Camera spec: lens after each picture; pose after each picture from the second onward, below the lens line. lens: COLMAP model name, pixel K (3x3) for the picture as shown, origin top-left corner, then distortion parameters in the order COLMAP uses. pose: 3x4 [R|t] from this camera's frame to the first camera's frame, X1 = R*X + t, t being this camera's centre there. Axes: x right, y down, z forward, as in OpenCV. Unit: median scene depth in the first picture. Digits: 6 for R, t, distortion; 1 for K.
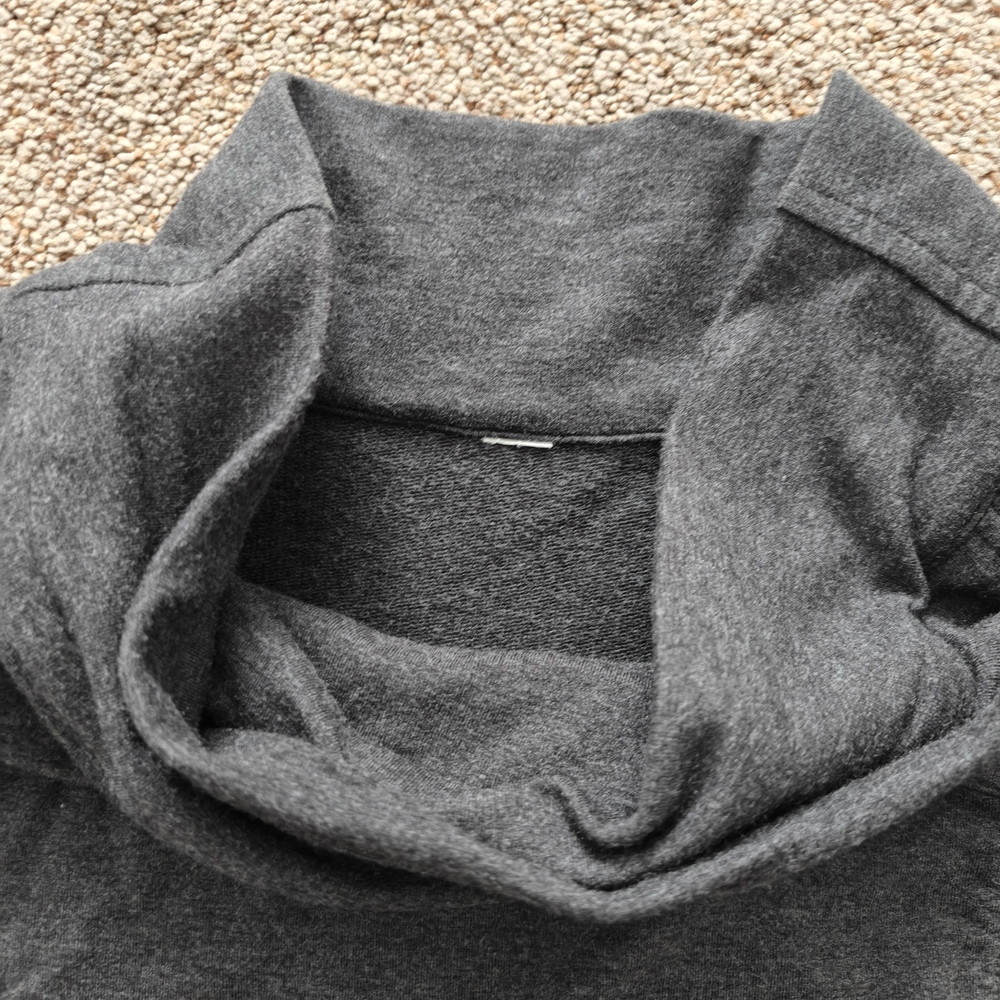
lens RADIAL K [[933.2, 0, 499.5], [0, 933.2, 492.7], [0, 0, 1]] dist [-0.009799, 0.000000]
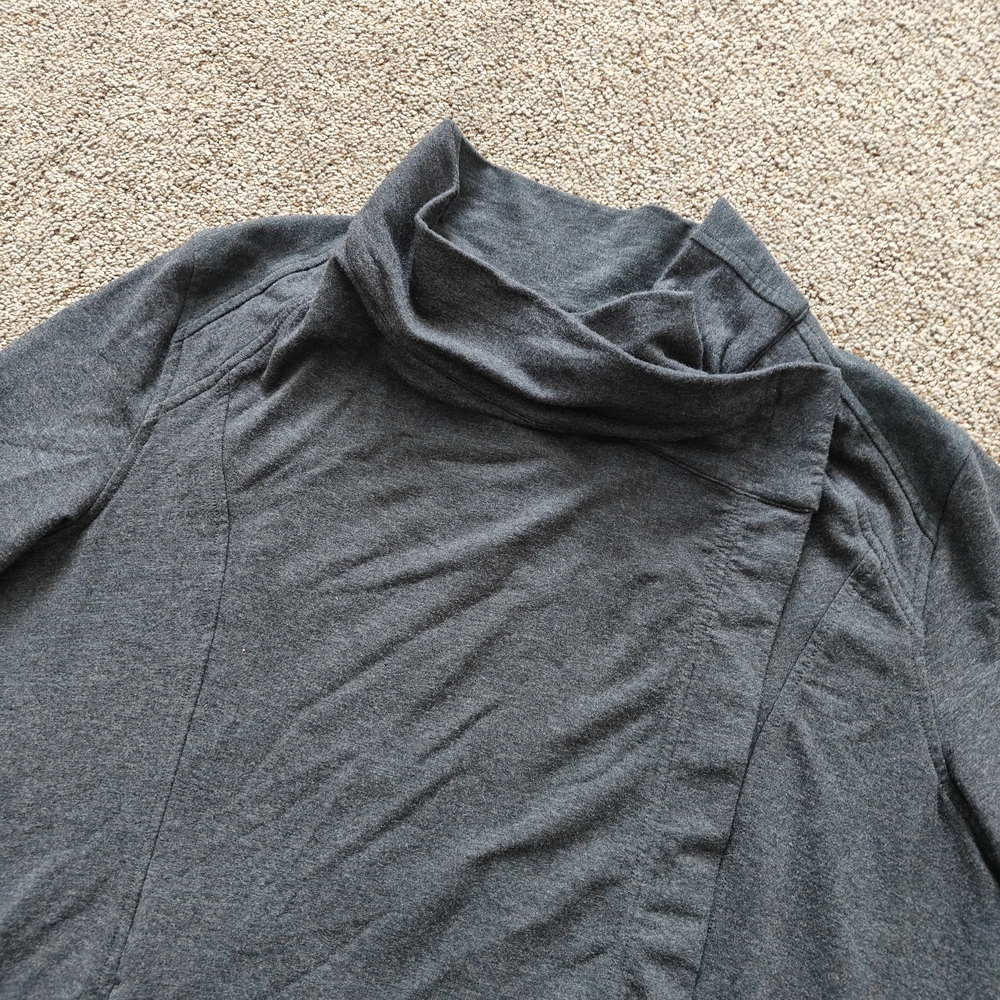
lens RADIAL K [[933.2, 0, 499.4], [0, 933.2, 502.4], [0, 0, 1]] dist [-0.009799, 0.000000]
pose [[0.968675, 0.225925, -0.103082, 0.207669], [-0.242245, 0.951014, -0.192065, 0.850568], [0.054640, 0.211020, 0.975953, -1.188971]]
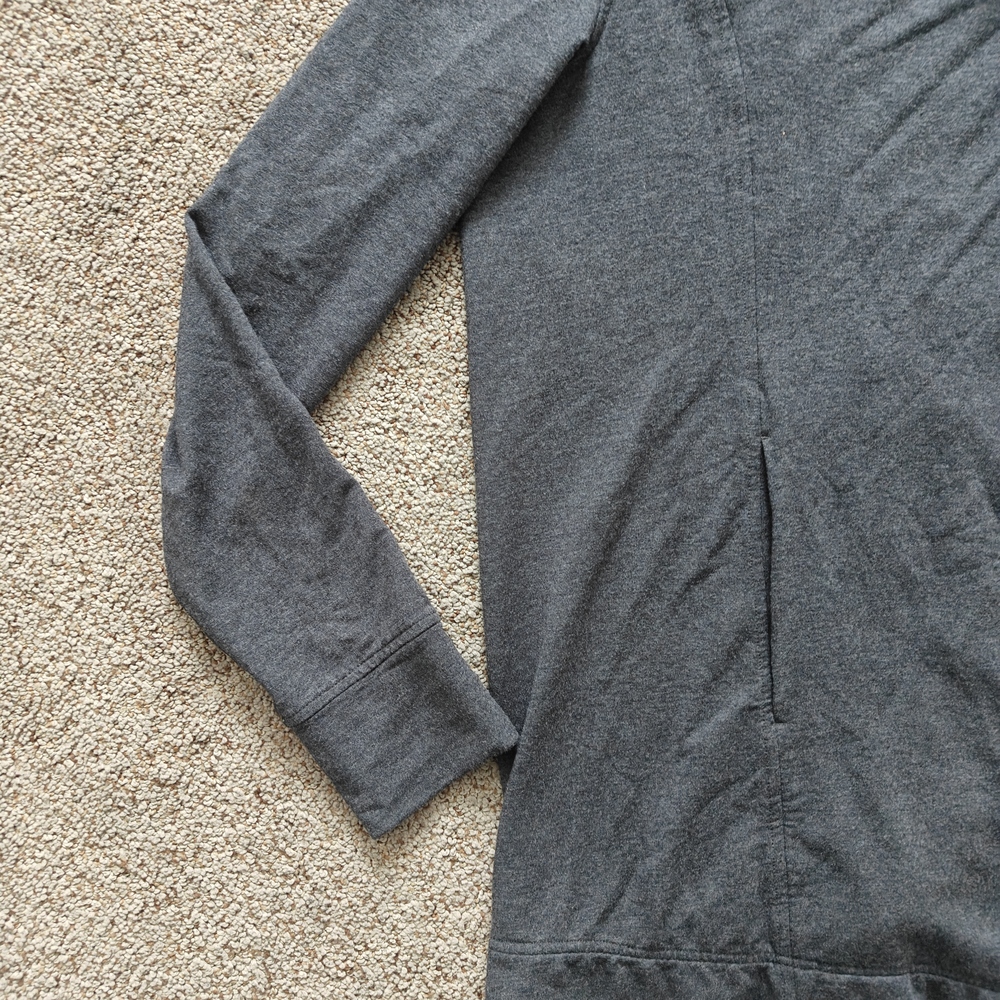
lens RADIAL K [[933.2, 0, 492.6], [0, 933.2, 507.4], [0, 0, 1]] dist [-0.009799, 0.000000]
pose [[0.999904, 0.008901, -0.010596, -1.150145], [-0.007873, 0.995603, 0.093341, 1.584815], [0.011380, -0.093249, 0.995578, -1.388567]]
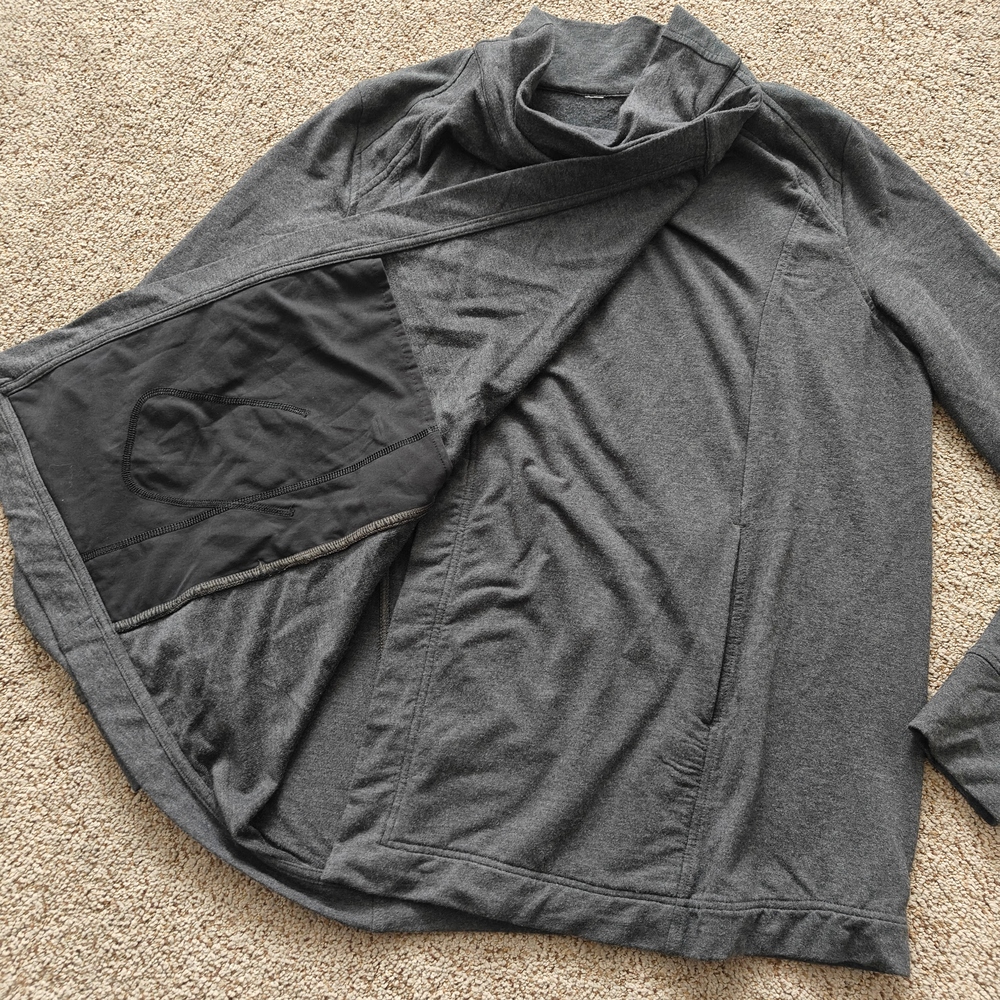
lens RADIAL K [[933.2, 0, 496.8], [0, 933.2, 509.5], [0, 0, 1]] dist [-0.009799, 0.000000]
pose [[0.999159, 0.033733, -0.023314, -0.221846], [-0.037034, 0.986441, -0.159884, 2.125643], [0.017604, 0.160613, 0.986860, -2.366774]]
